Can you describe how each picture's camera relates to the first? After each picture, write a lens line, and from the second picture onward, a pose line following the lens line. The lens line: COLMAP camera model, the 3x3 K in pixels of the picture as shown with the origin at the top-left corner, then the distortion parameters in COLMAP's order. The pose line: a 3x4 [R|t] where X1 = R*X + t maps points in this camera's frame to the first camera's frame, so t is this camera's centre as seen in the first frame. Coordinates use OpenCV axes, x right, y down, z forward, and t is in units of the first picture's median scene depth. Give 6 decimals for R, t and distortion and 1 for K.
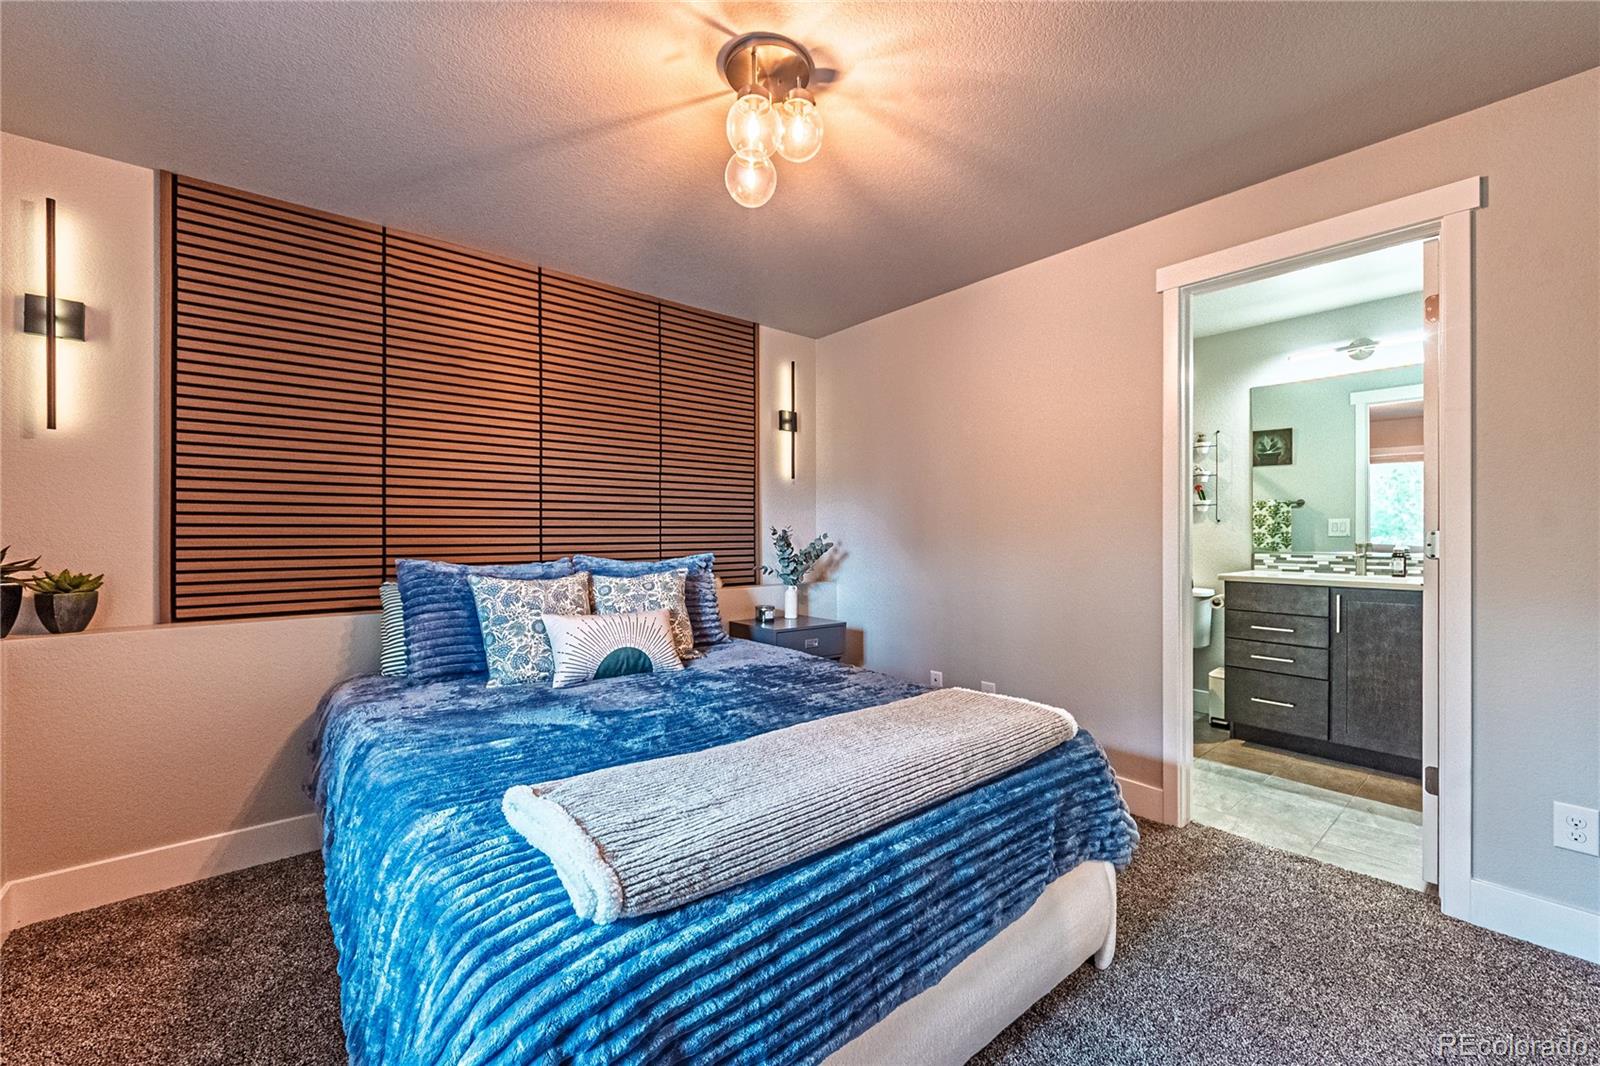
lens RADIAL K [[648.9, 0, 800.0], [0, 648.9, 533.0], [0, 0, 1]] dist [-0.001910, -0.000216]
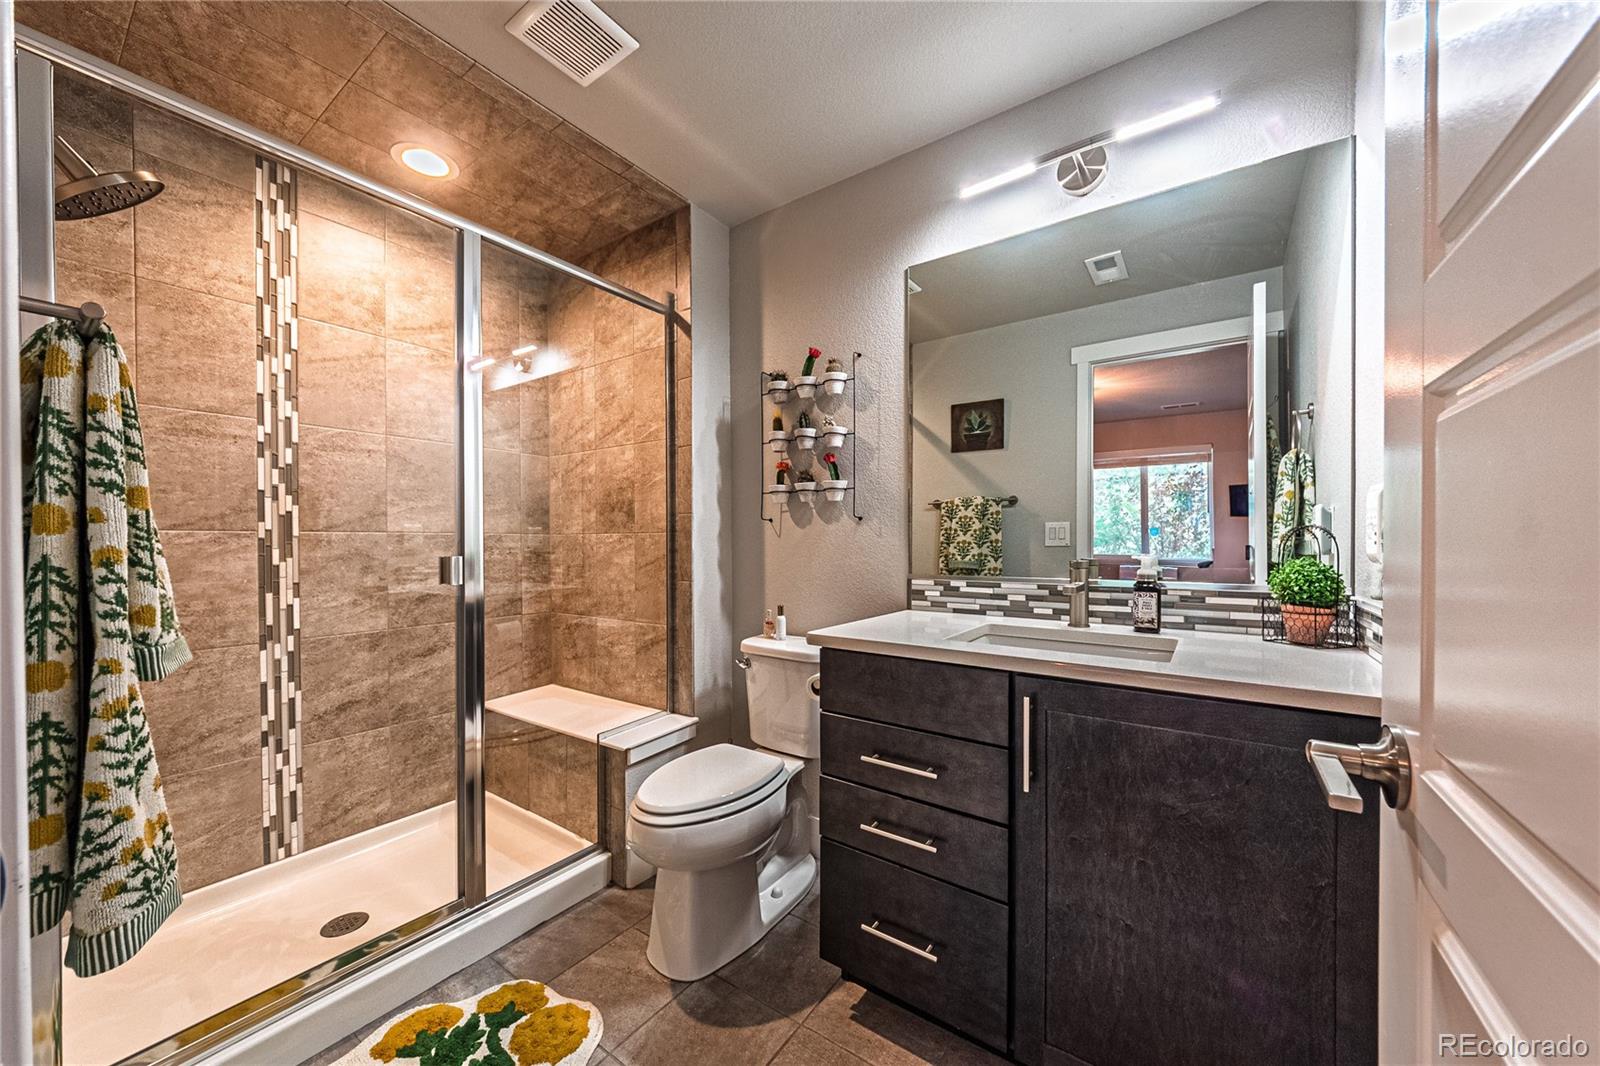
lens RADIAL K [[572.7, 0, 792.2], [0, 572.7, 540.4], [0, 0, 1]] dist [0.000272, -0.000032]
pose [[0.971671, 0.002039, 0.236328, 0.487421], [-0.001004, 0.999989, -0.004498, 0.002447], [-0.236335, 0.004133, 0.971663, 0.556011]]
